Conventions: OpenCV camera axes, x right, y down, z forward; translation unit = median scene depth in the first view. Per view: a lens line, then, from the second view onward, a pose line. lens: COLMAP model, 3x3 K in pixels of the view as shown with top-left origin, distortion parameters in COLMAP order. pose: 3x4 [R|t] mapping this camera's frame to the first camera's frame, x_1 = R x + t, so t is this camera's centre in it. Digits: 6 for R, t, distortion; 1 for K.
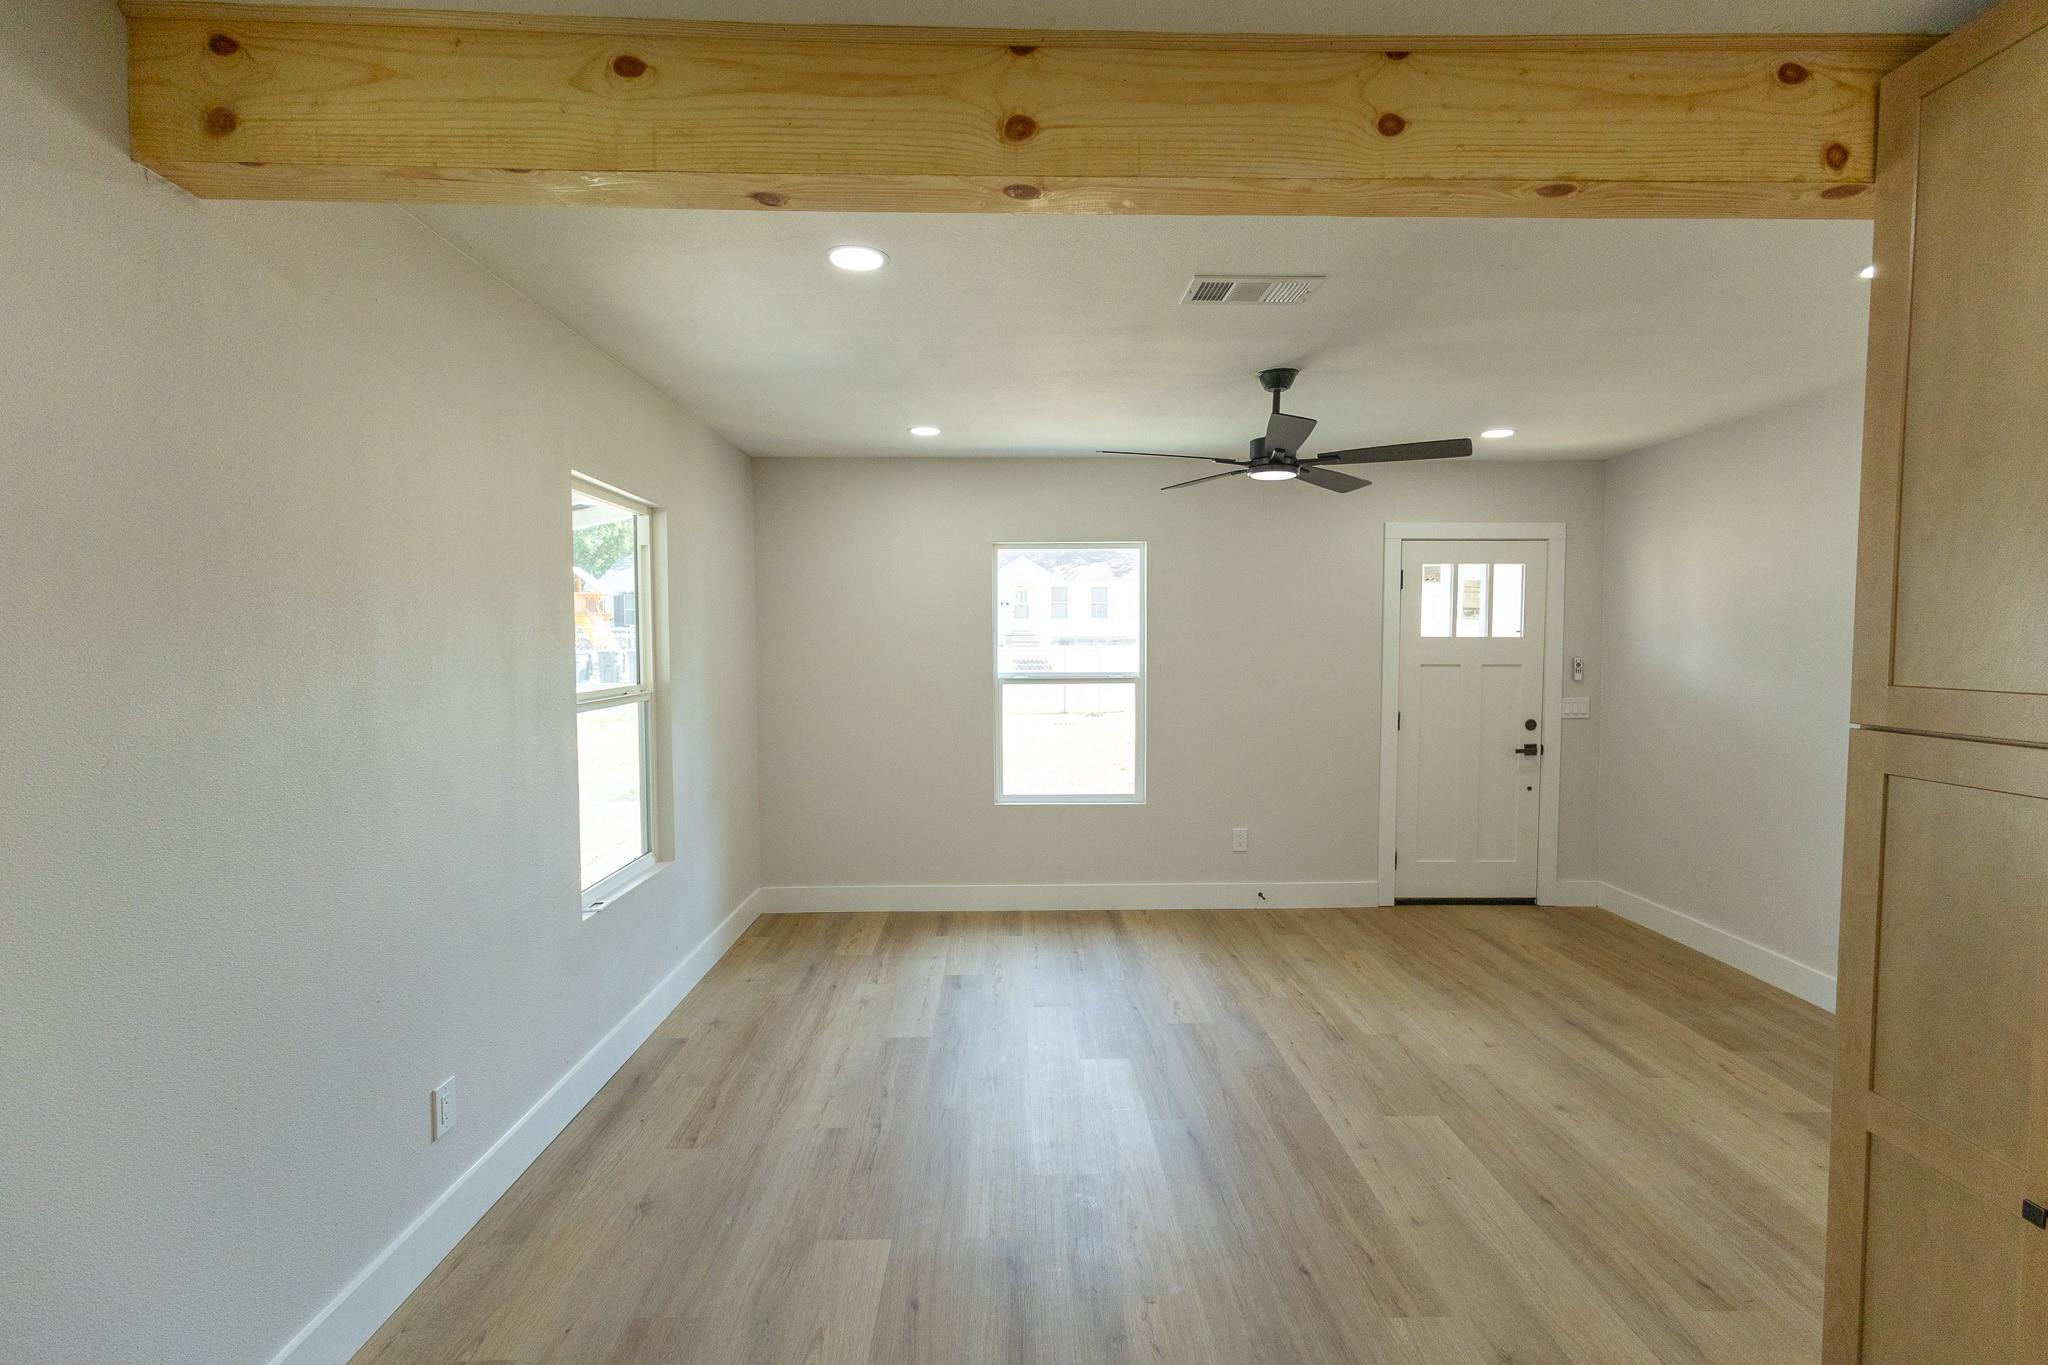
lens RADIAL K [[938.3, 0, 1026.3], [0, 938.3, 678.0], [0, 0, 1]] dist [0.001515, 0.000608]
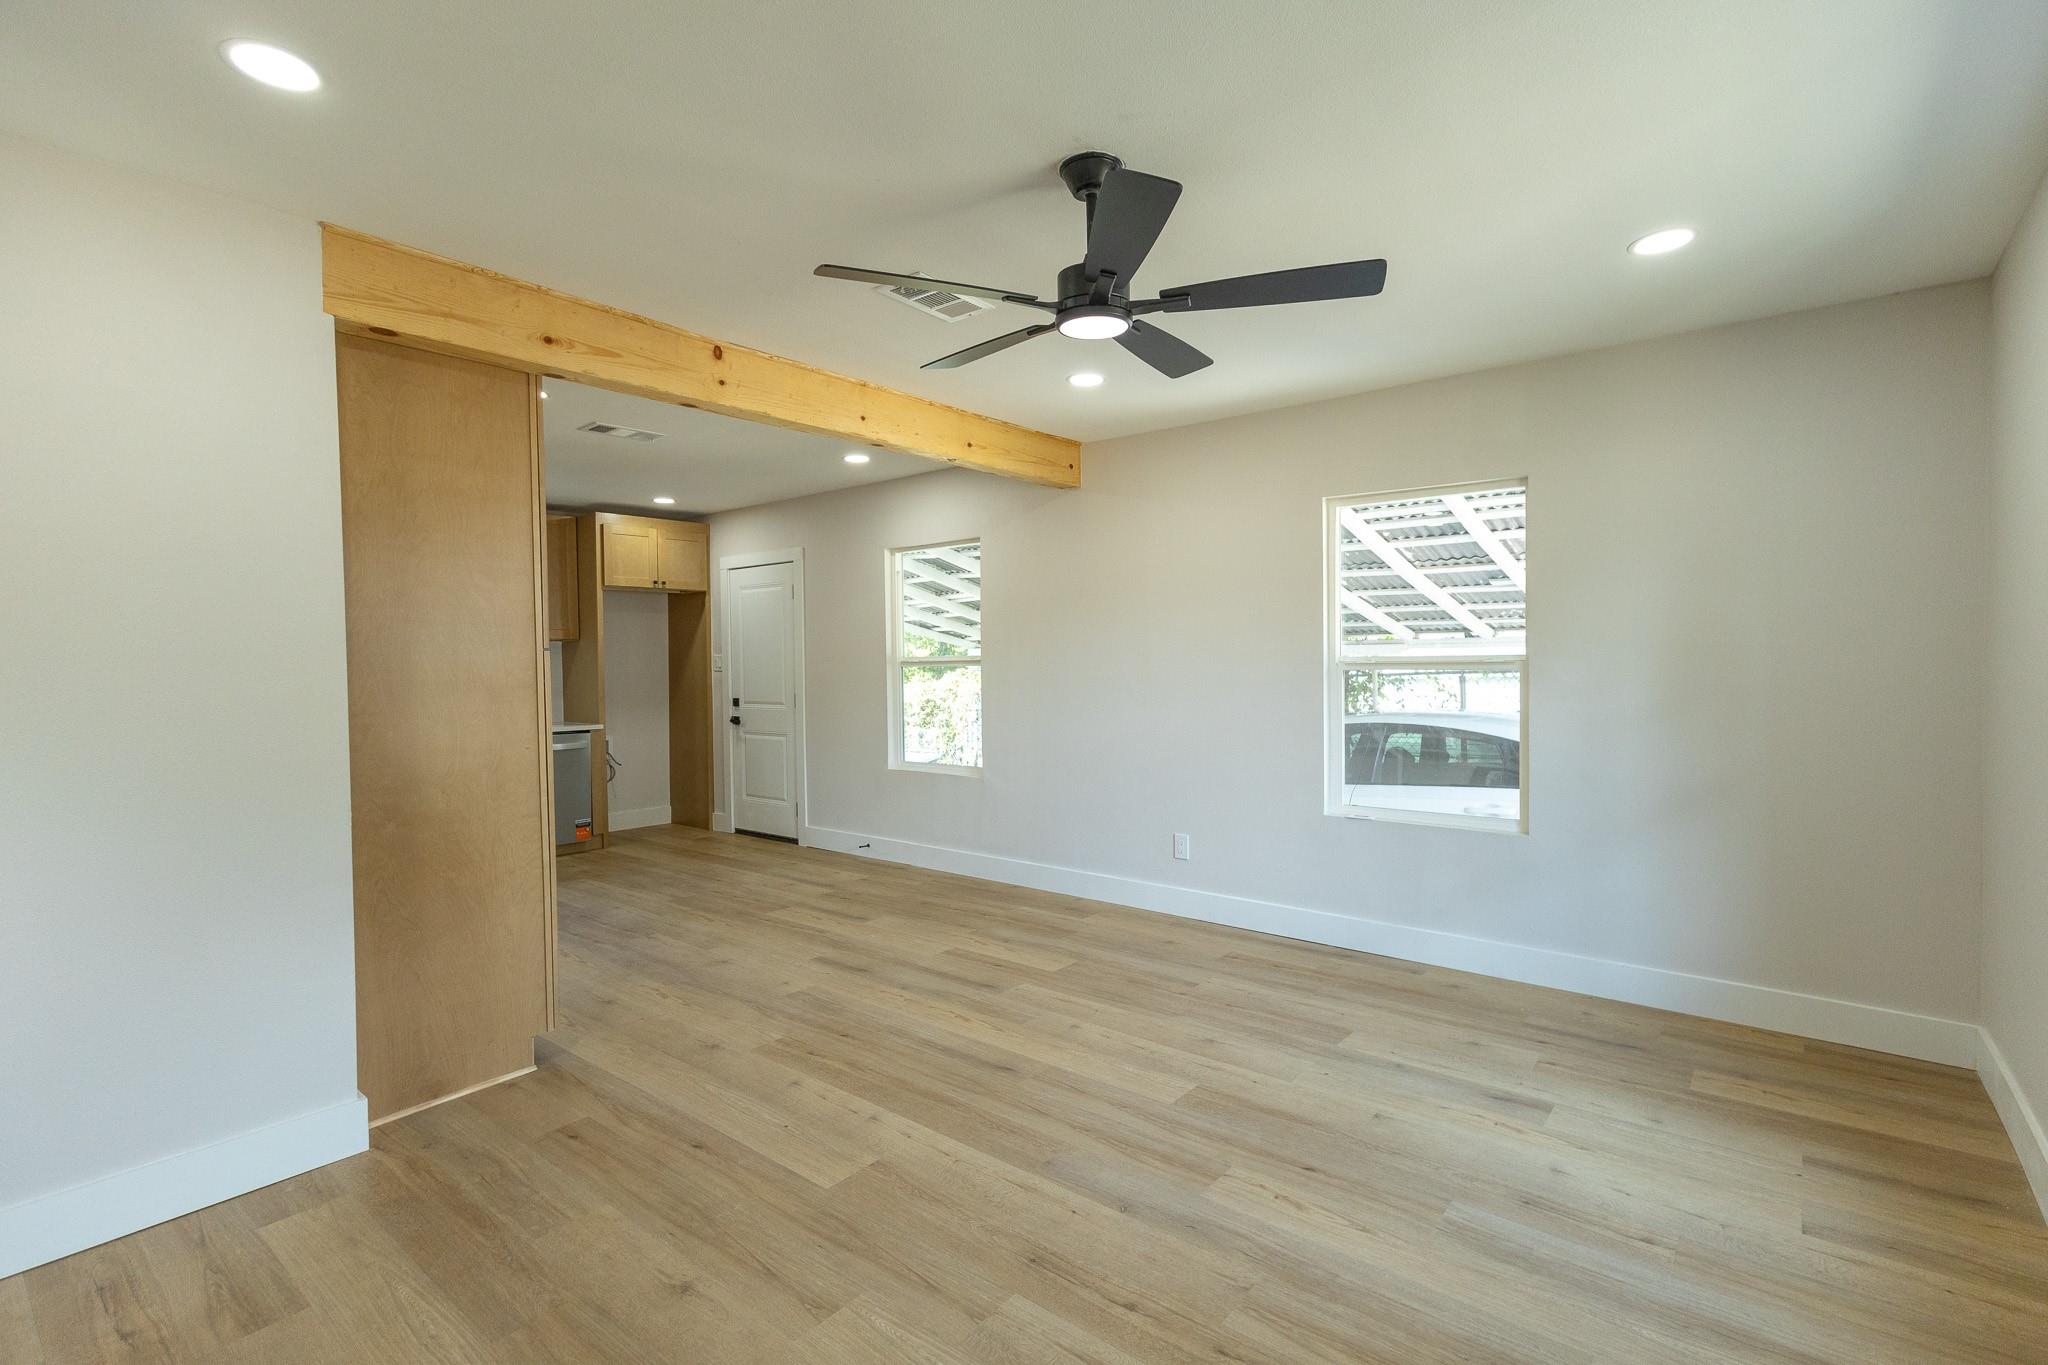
lens RADIAL K [[938.3, 0, 1026.3], [0, 938.3, 678.0], [0, 0, 1]] dist [0.001515, 0.000608]
pose [[-0.648149, 0.019136, -0.761273, 0.715506], [-0.022037, 0.998794, 0.043869, 0.000427], [0.761195, 0.045210, -0.646946, 1.255353]]
